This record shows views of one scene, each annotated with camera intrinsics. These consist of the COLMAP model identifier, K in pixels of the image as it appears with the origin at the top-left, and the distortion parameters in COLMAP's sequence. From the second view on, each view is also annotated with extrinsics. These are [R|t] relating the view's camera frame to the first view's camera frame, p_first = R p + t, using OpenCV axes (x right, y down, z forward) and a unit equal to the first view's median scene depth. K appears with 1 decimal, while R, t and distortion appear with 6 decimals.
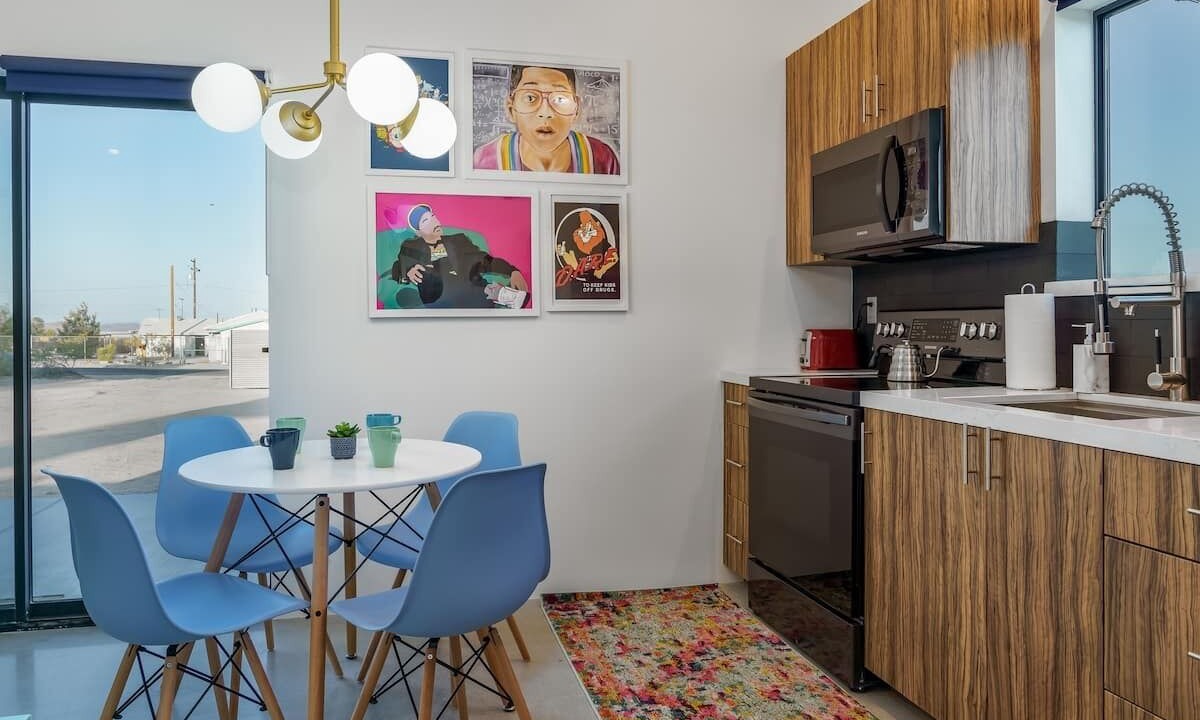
lens RADIAL K [[854.8, 0, 600.1], [0, 854.8, 327.4], [0, 0, 1]] dist [-0.002081, 0.008148]
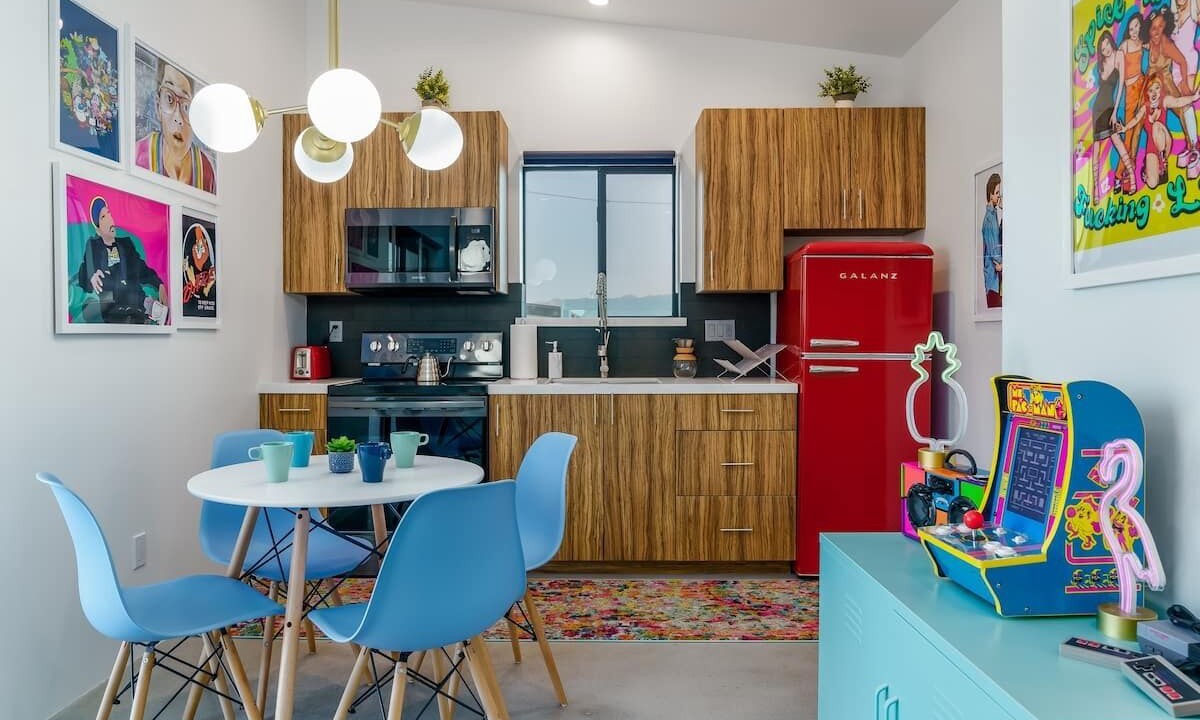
lens RADIAL K [[843.5, 0, 600.0], [0, 843.5, 360.0], [0, 0, 1]] dist [0.001499, 0.001920]
pose [[0.241097, -0.019582, 0.970303, -1.182286], [0.007105, 0.999805, 0.018412, 0.002765], [-0.970475, 0.002455, 0.241189, 0.445963]]
